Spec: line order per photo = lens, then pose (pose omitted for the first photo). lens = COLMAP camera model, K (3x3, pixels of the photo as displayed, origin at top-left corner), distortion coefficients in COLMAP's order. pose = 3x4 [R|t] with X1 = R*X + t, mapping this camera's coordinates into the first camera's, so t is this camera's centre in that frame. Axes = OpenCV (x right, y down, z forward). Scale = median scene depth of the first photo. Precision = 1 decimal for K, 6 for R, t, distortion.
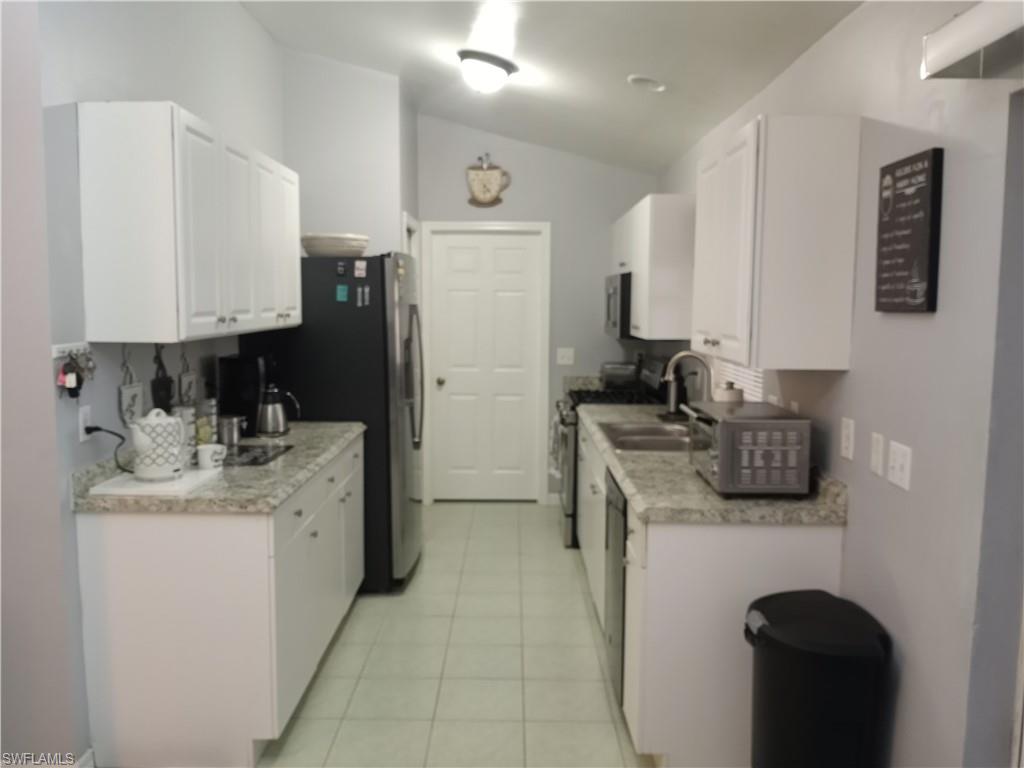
lens RADIAL K [[817.0, 0, 512.0], [0, 817.0, 384.0], [0, 0, 1]] dist [0.059799, -0.226051]
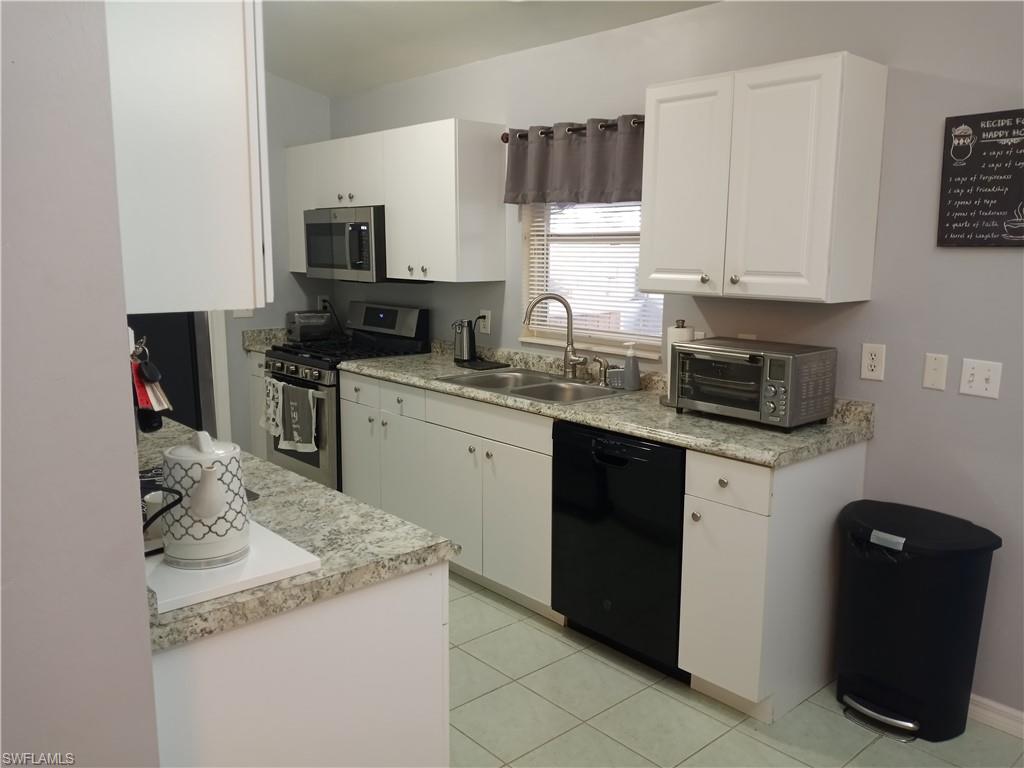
lens RADIAL K [[822.9, 0, 512.0], [0, 822.9, 384.0], [0, 0, 1]] dist [-0.011636, -0.008731]
pose [[0.743575, -0.114378, 0.658798, -0.680313], [0.067539, 0.993070, 0.096183, -0.042987], [-0.665233, -0.027025, 0.746146, 0.479361]]
